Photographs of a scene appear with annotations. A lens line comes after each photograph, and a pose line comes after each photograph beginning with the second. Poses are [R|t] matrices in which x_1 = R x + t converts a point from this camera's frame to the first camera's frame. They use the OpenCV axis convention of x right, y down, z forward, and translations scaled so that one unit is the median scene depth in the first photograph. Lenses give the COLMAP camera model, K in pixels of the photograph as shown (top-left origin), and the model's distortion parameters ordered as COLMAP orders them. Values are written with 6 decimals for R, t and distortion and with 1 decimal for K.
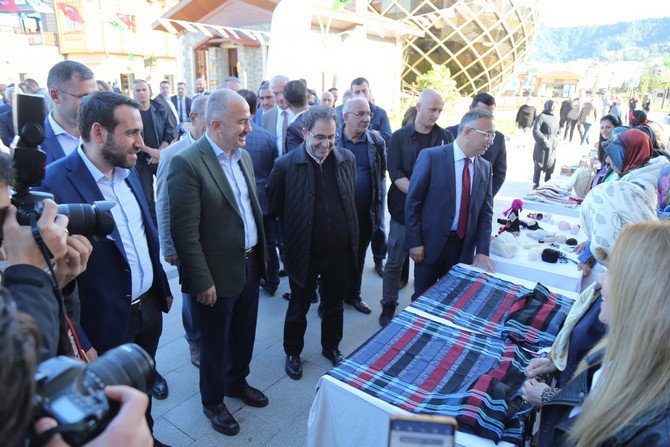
lens RADIAL K [[451.8, 0, 335.1], [0, 451.8, 226.9], [0, 0, 1]] dist [-0.065869, 0.013697]
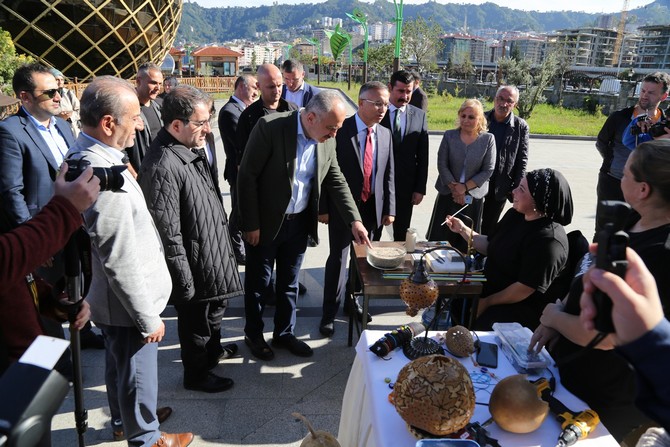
lens RADIAL K [[451.8, 0, 333.4], [0, 451.8, 223.1], [0, 0, 1]] dist [-0.065869, 0.013697]
pose [[0.775851, -0.205290, 0.596583, 0.097991], [0.185905, 0.977987, 0.094766, -0.052391], [-0.602904, 0.037384, 0.796937, 0.175423]]
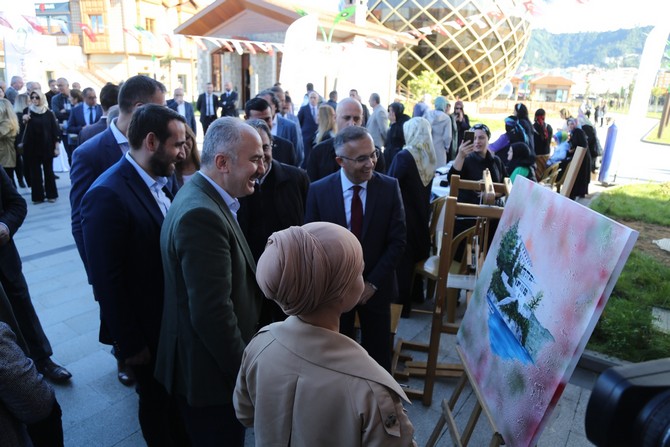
lens RADIAL K [[451.8, 0, 340.2], [0, 451.8, 222.2], [0, 0, 1]] dist [-0.065869, 0.013697]
pose [[0.999853, 0.014701, 0.008878, 0.002679], [-0.014588, 0.999814, -0.012577, 0.019284], [-0.009061, 0.012445, 0.999882, -0.064660]]
